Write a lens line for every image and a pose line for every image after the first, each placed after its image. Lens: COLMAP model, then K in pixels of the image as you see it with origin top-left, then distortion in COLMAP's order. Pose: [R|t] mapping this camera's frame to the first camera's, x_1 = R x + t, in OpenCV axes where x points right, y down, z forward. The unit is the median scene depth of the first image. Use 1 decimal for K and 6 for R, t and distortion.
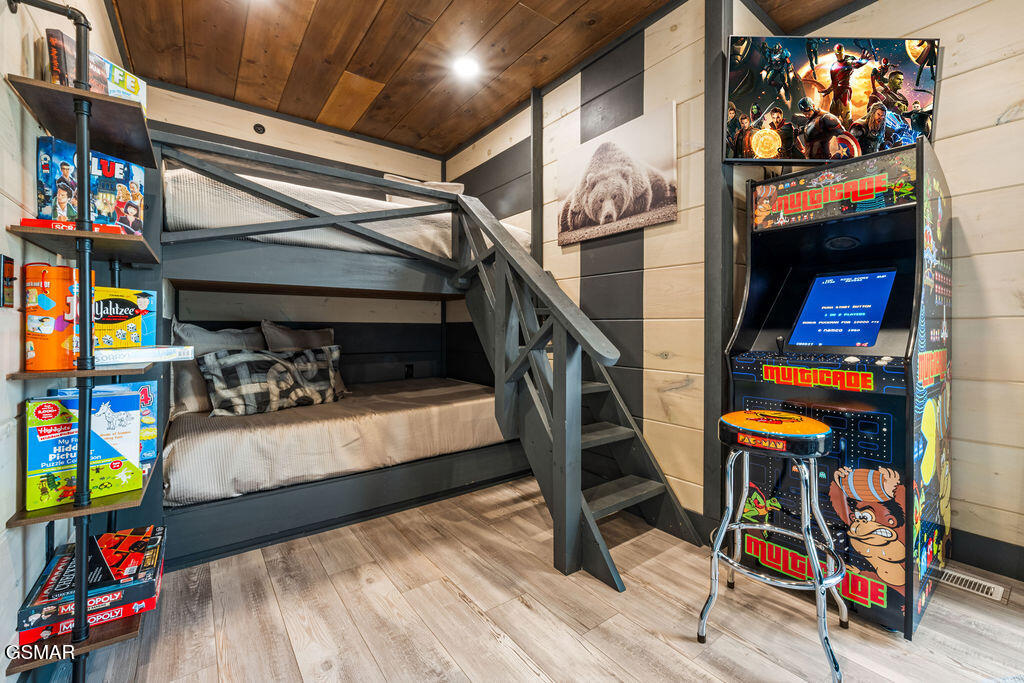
lens RADIAL K [[402.1, 0, 512.0], [0, 402.1, 341.5], [0, 0, 1]] dist [-0.000527, 0.000202]
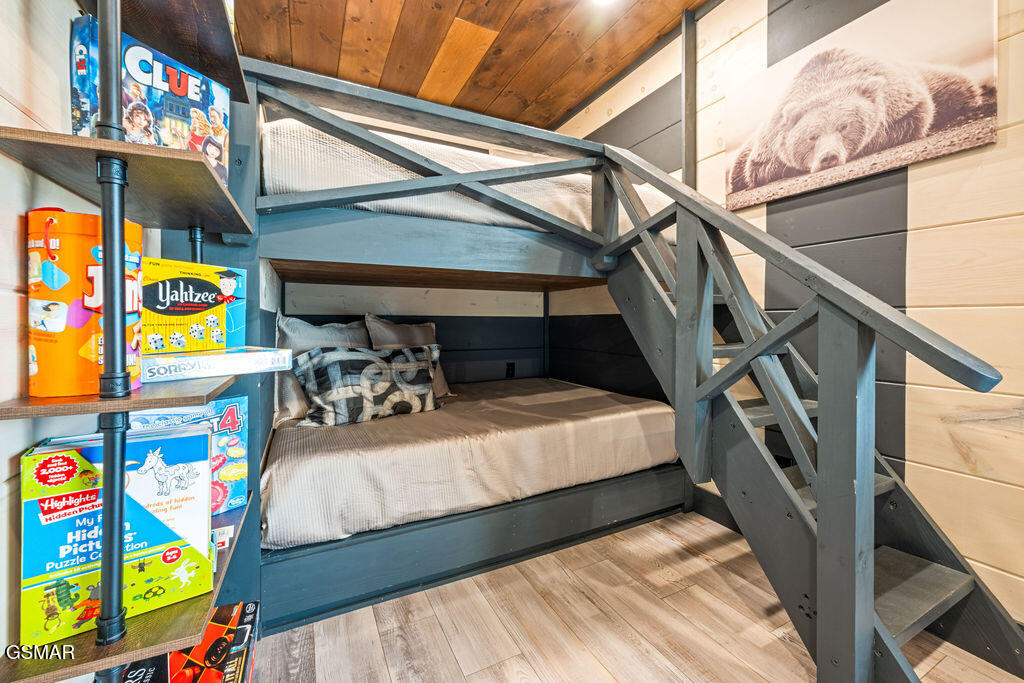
lens RADIAL K [[406.7, 0, 509.1], [0, 406.7, 339.9], [0, 0, 1]] dist [0.000386, 0.000051]
pose [[0.980403, 0.006742, -0.196889, -0.187414], [-0.004775, 0.999934, 0.010463, -0.007554], [0.196946, -0.009318, 0.980370, 0.250524]]
